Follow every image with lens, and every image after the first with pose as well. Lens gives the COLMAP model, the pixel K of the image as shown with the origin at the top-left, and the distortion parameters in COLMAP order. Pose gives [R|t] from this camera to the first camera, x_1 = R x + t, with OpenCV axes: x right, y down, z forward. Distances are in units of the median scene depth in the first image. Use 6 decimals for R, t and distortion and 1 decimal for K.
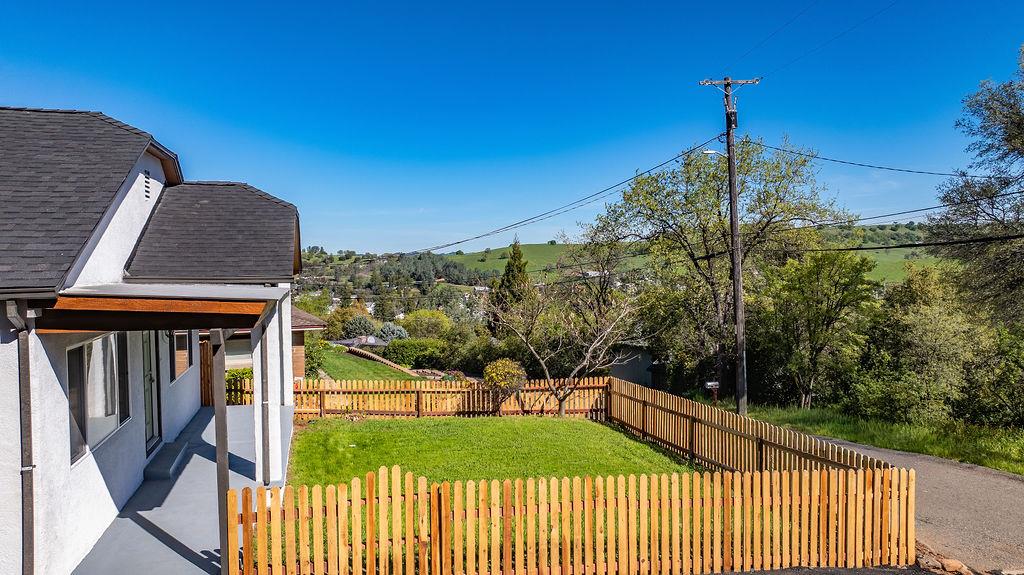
lens RADIAL K [[720.7, 0, 520.7], [0, 720.7, 285.7], [0, 0, 1]] dist [-0.009200, -0.007735]
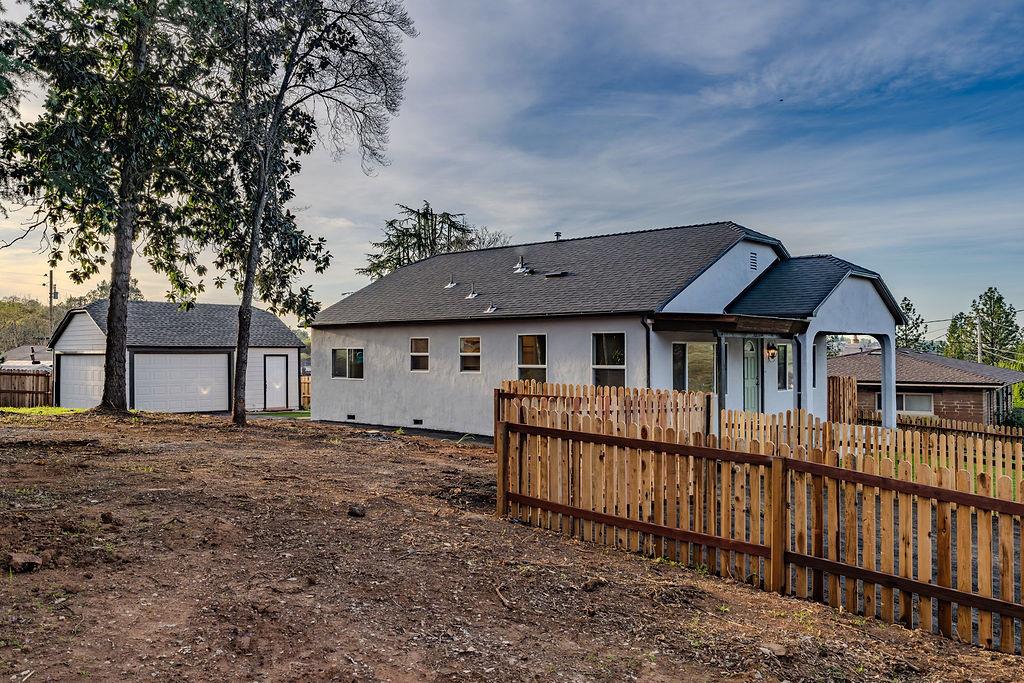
lens RADIAL K [[863.8, 0, 512.0], [0, 863.8, 341.5], [0, 0, 1]] dist [0.012391, 0.009762]
pose [[0.535080, -0.000535, -0.844801, 0.907187], [-0.034857, 0.999134, -0.022710, 0.114308], [0.844082, 0.041599, 0.534598, -0.551369]]
